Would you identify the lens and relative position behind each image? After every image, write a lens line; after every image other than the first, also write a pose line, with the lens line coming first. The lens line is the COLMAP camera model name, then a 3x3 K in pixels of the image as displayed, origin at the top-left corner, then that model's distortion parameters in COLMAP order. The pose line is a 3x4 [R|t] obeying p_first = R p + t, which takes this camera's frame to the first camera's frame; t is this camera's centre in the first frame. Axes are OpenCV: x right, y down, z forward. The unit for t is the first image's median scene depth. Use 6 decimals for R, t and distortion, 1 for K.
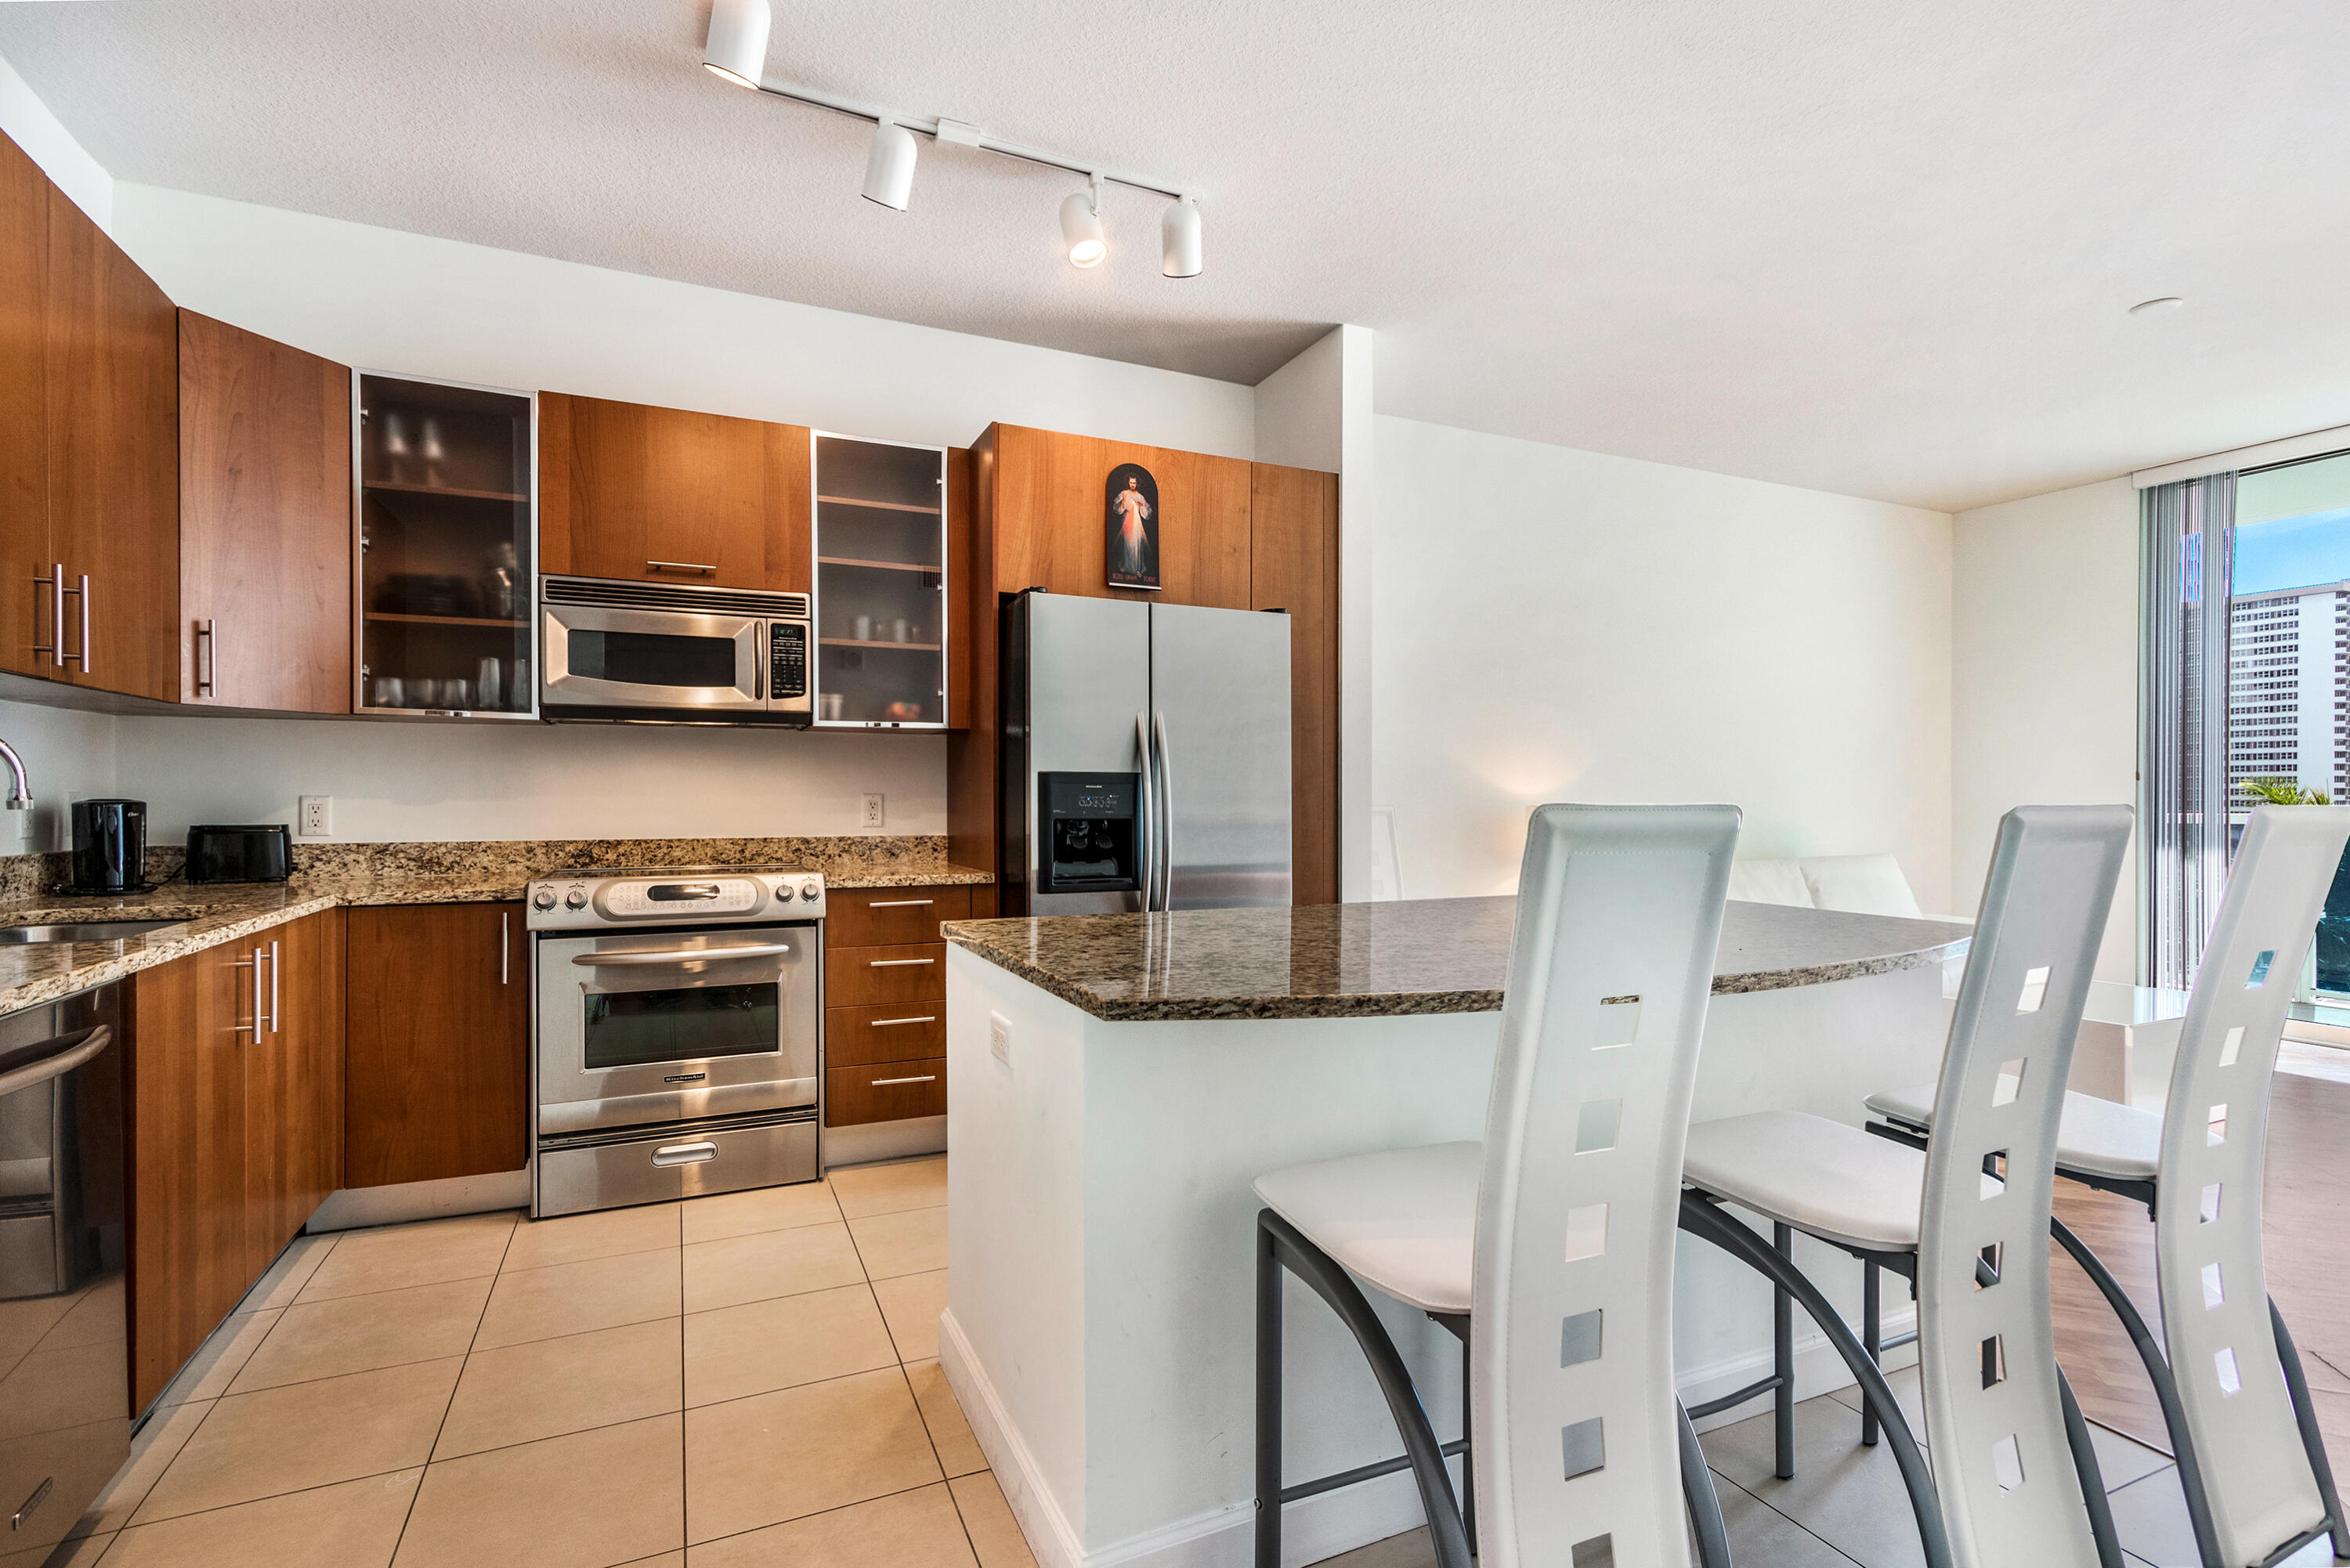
lens RADIAL K [[1090.4, 0, 1144.0], [0, 1090.4, 824.1], [0, 0, 1]] dist [0.006381, -0.000812]
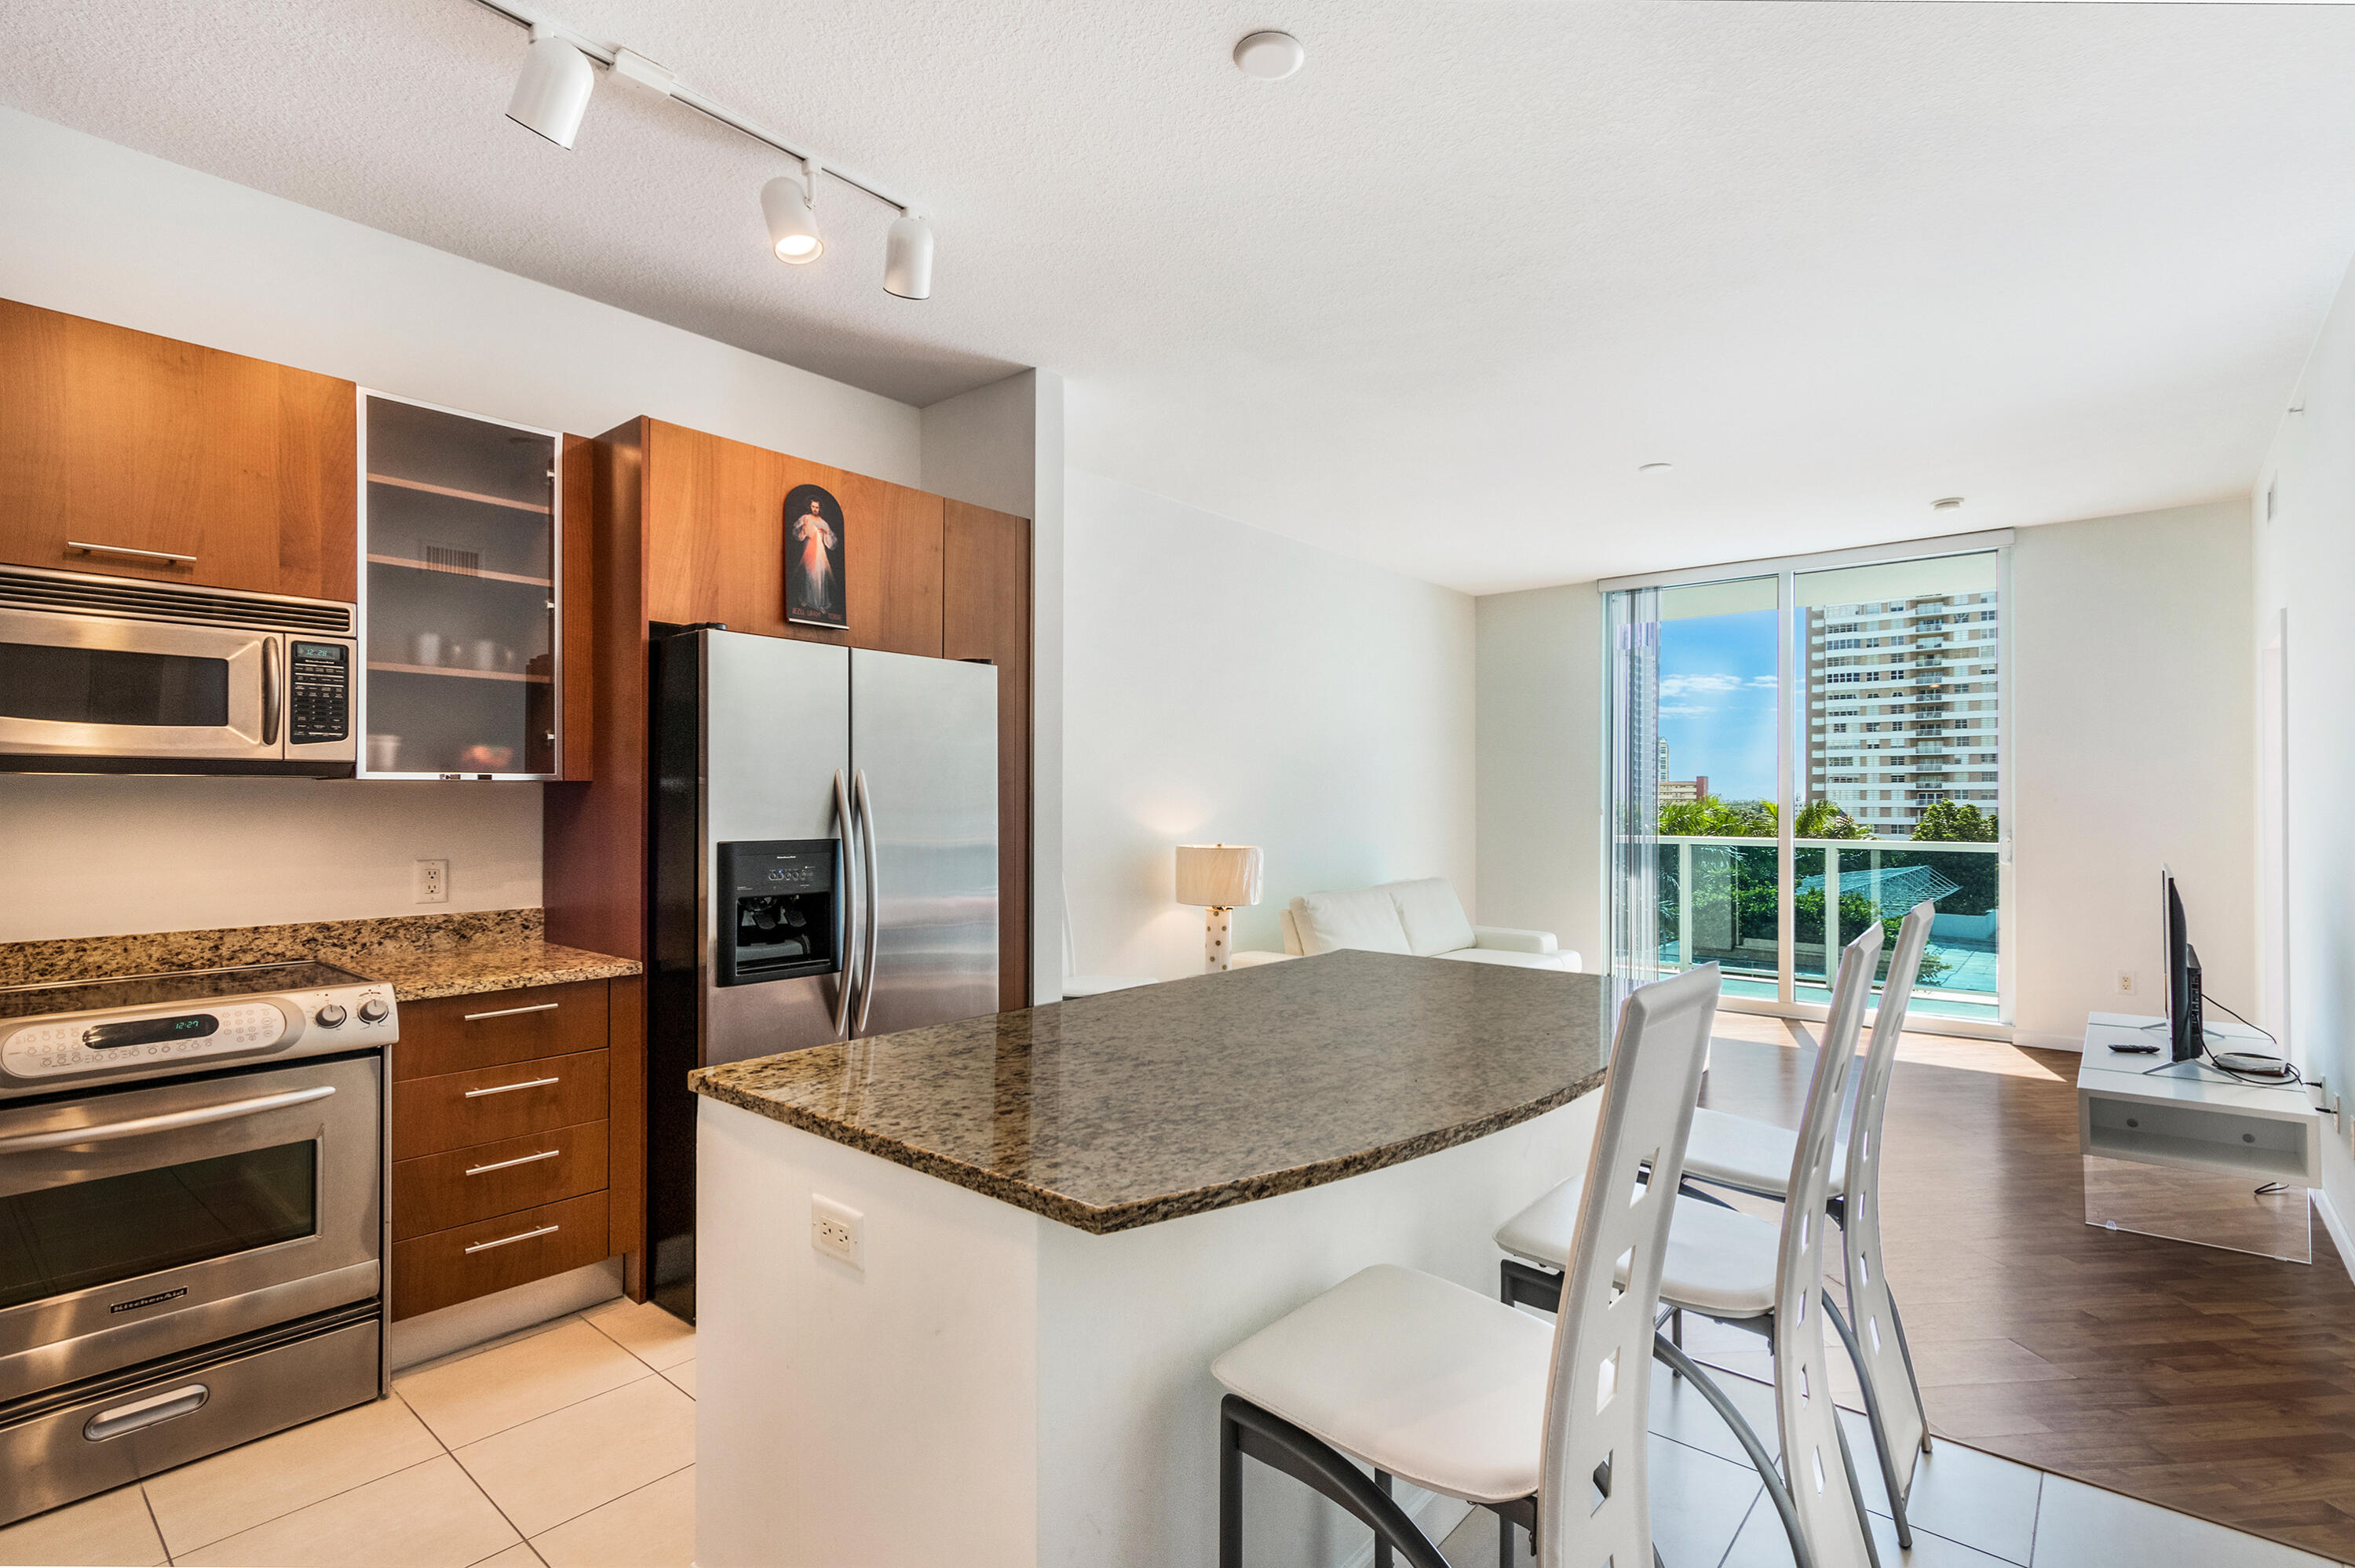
lens RADIAL K [[1092.7, 0, 1212.1], [0, 1092.7, 809.6], [0, 0, 1]] dist [0.006381, -0.000812]
pose [[0.893514, -0.008538, 0.448955, -0.124951], [0.017631, 0.999715, -0.016079, -0.049614], [-0.448690, 0.022282, 0.893410, 0.074139]]
